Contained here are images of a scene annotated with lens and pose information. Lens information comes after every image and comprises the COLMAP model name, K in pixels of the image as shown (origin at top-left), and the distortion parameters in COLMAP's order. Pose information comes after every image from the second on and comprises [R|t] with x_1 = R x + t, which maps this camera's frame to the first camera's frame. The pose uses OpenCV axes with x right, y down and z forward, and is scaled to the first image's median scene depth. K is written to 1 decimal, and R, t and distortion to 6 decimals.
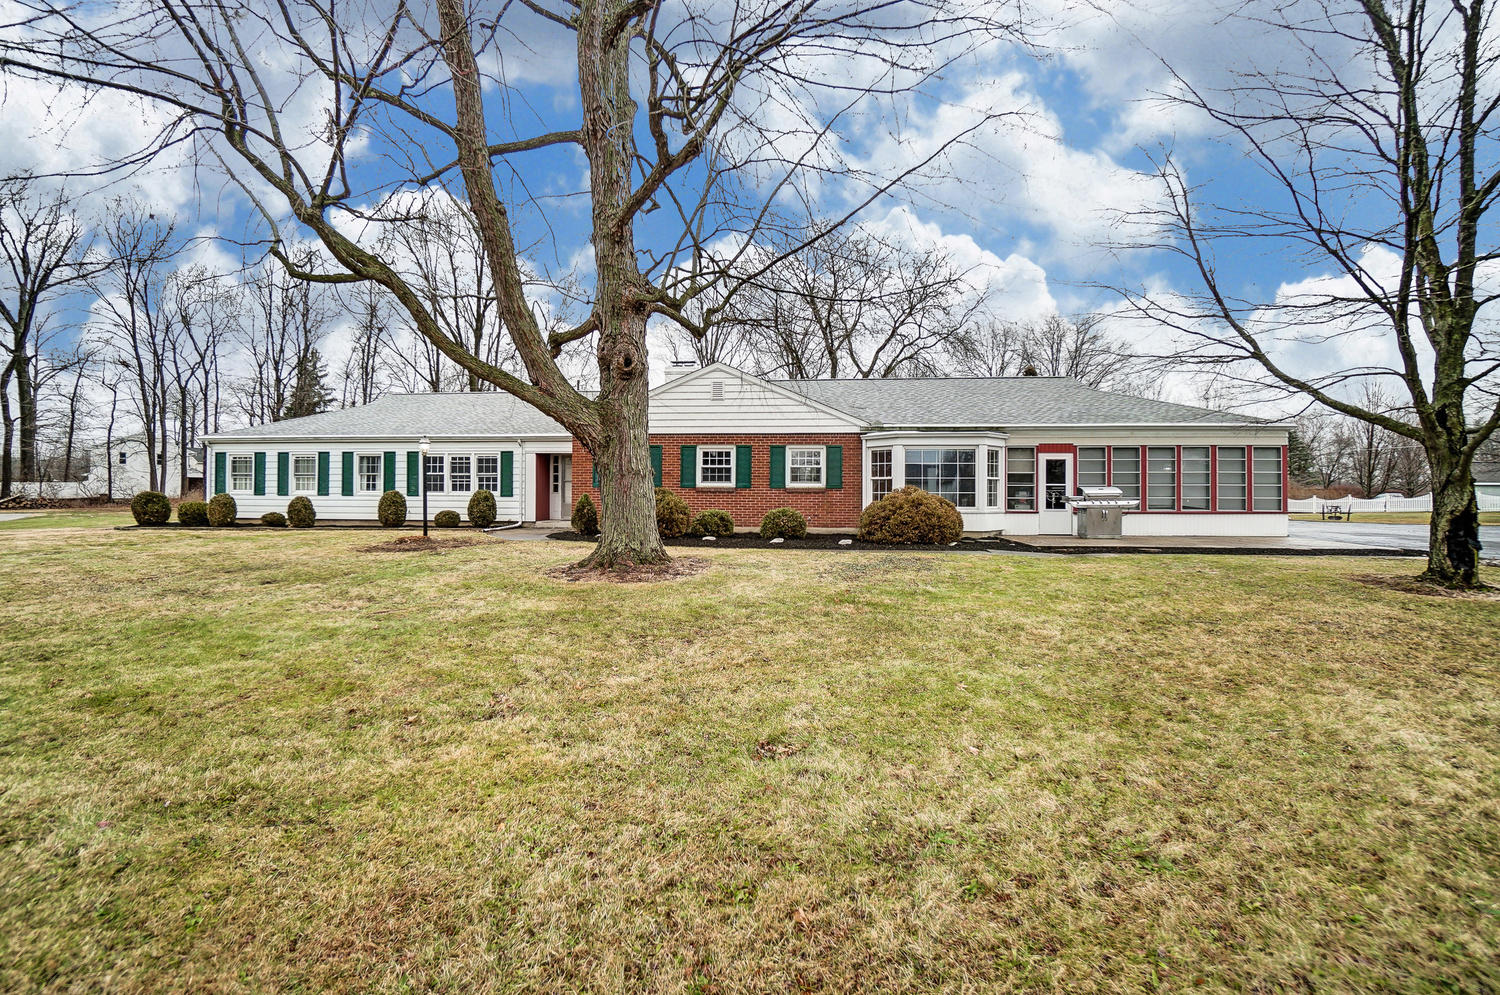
lens RADIAL K [[668.7, 0, 739.0], [0, 668.7, 504.4], [0, 0, 1]] dist [-0.065512, 0.021113]
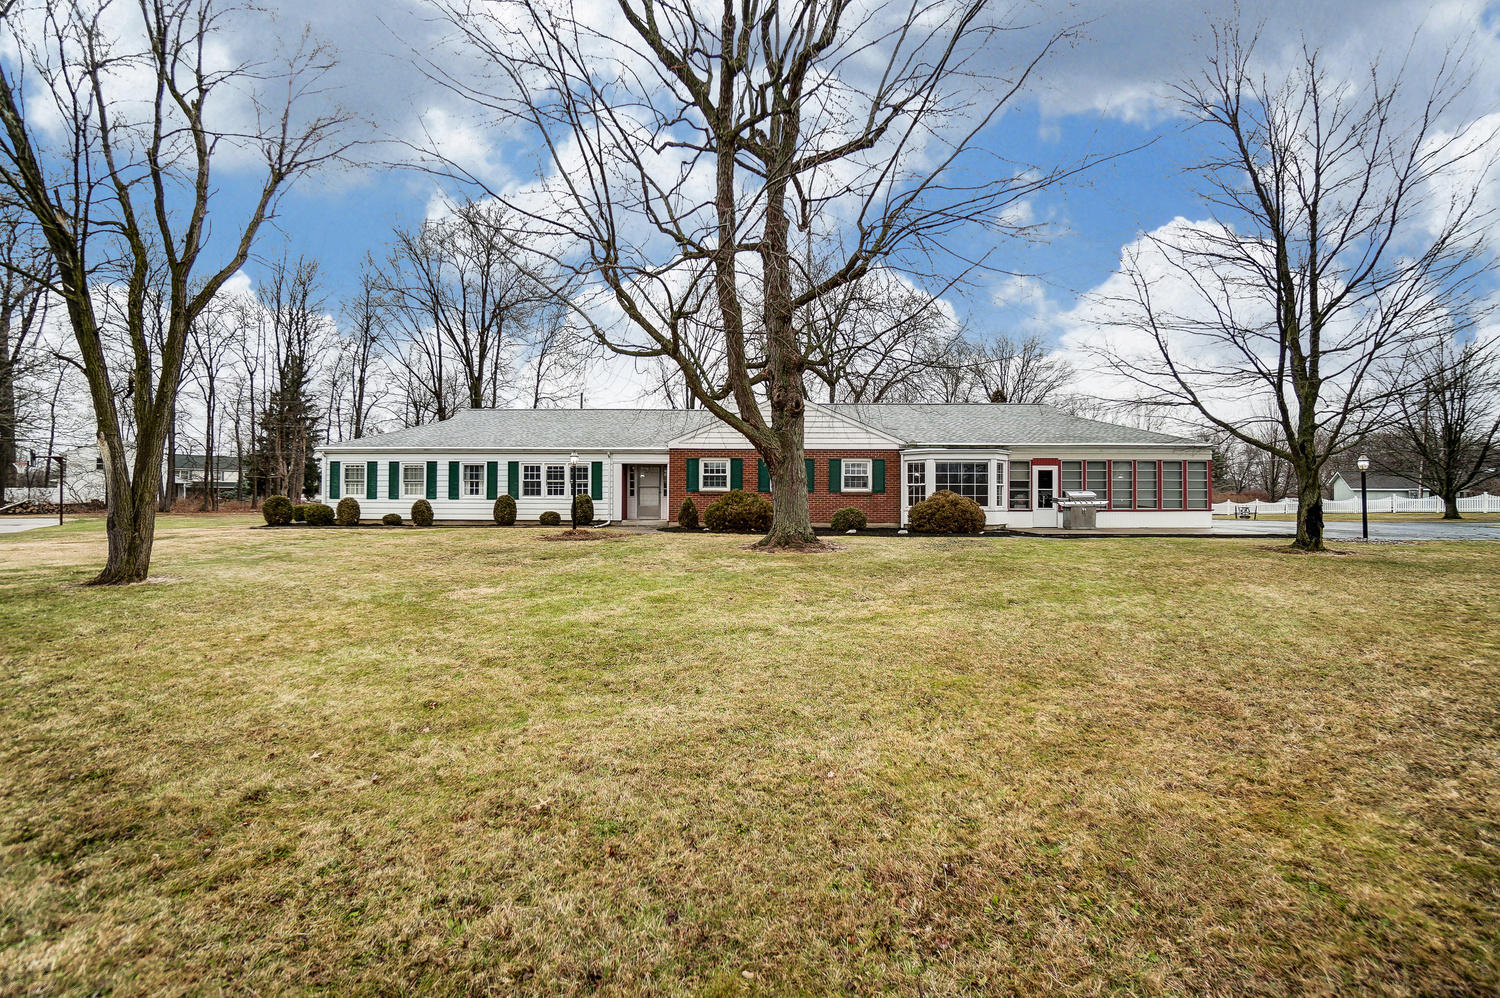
lens RADIAL K [[668.7, 0, 739.0], [0, 668.7, 505.9], [0, 0, 1]] dist [-0.065512, 0.021113]
pose [[0.996475, -0.002461, 0.083852, -0.238752], [0.003022, 0.999974, -0.006561, 0.009762], [-0.083834, 0.006792, 0.996457, -0.260954]]
